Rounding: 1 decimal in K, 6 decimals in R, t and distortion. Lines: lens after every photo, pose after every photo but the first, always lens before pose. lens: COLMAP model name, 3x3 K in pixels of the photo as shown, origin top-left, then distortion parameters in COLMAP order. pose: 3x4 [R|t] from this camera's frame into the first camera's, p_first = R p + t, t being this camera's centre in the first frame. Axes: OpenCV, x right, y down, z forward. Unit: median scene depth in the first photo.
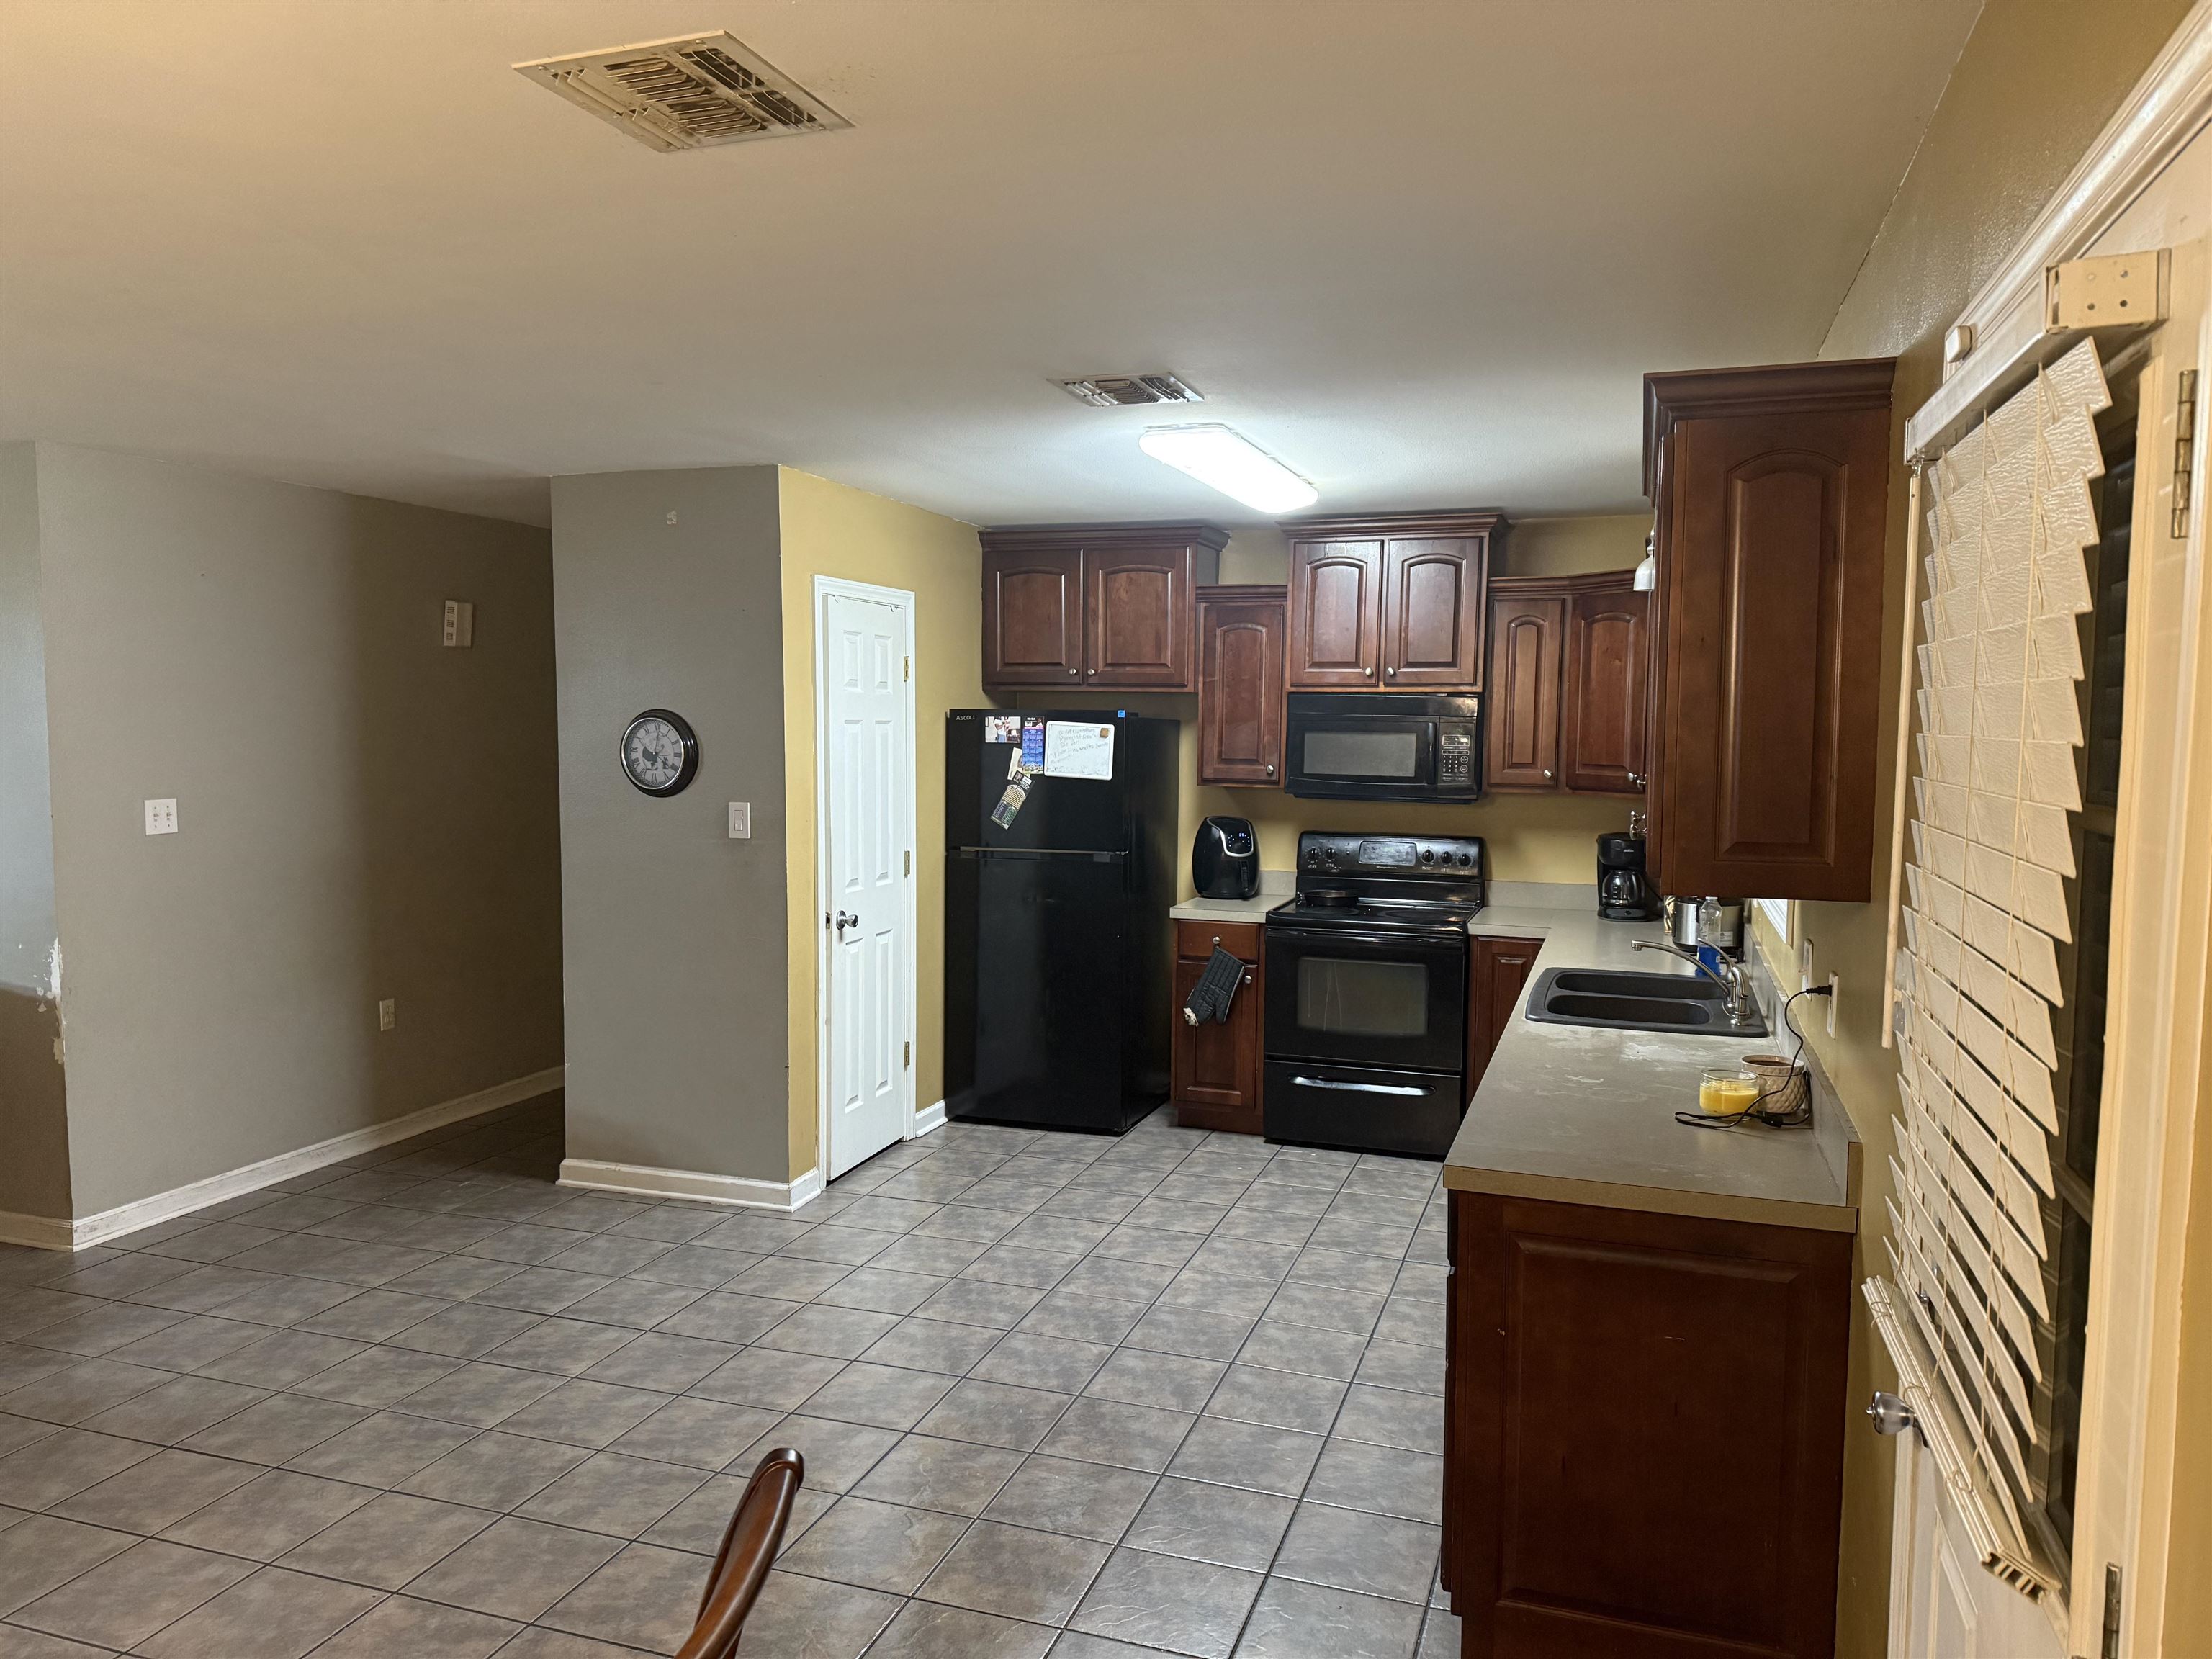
lens RADIAL K [[1498.8, 0, 1159.2], [0, 1498.8, 842.1], [0, 0, 1]] dist [0.142110, -0.239992]
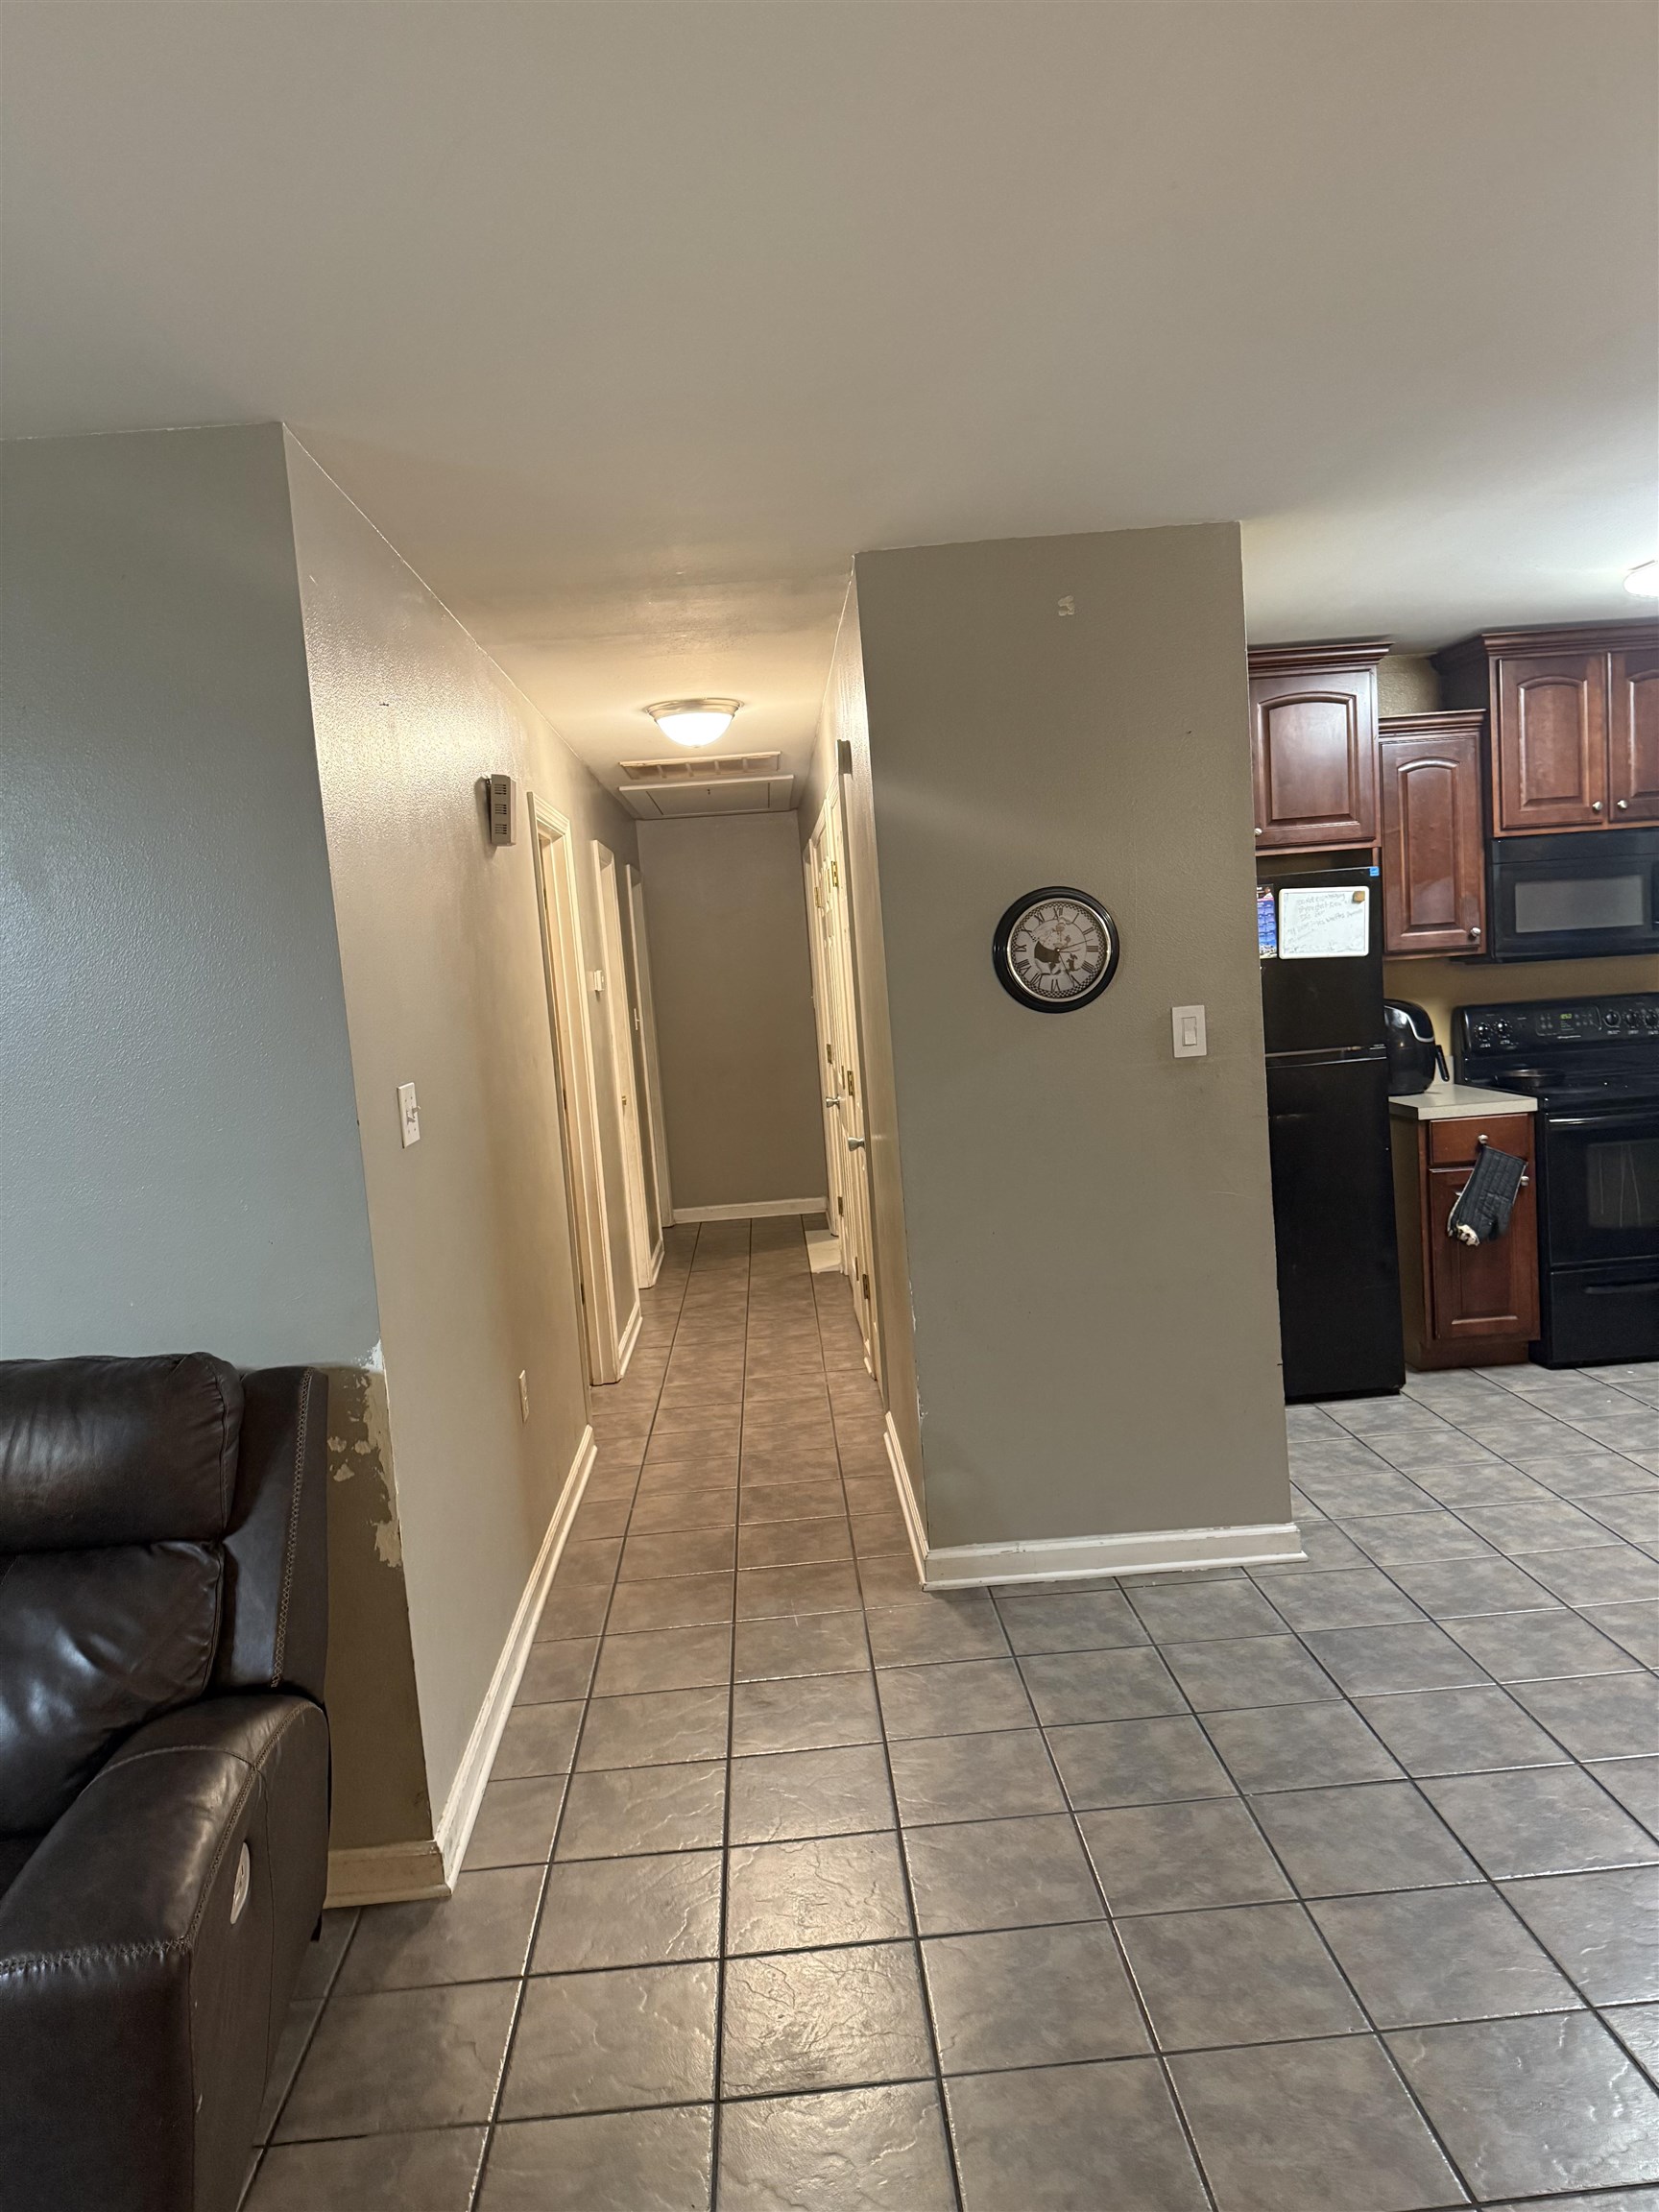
lens RADIAL K [[1498.8, 0, 829.5], [0, 1498.8, 1106.0], [0, 0, 1]] dist [0.142110, -0.239992]
pose [[0.931968, -0.113415, 0.344345, -0.629603], [0.111736, 0.993429, 0.024788, -0.014897], [-0.344893, 0.015374, 0.938516, 0.359923]]
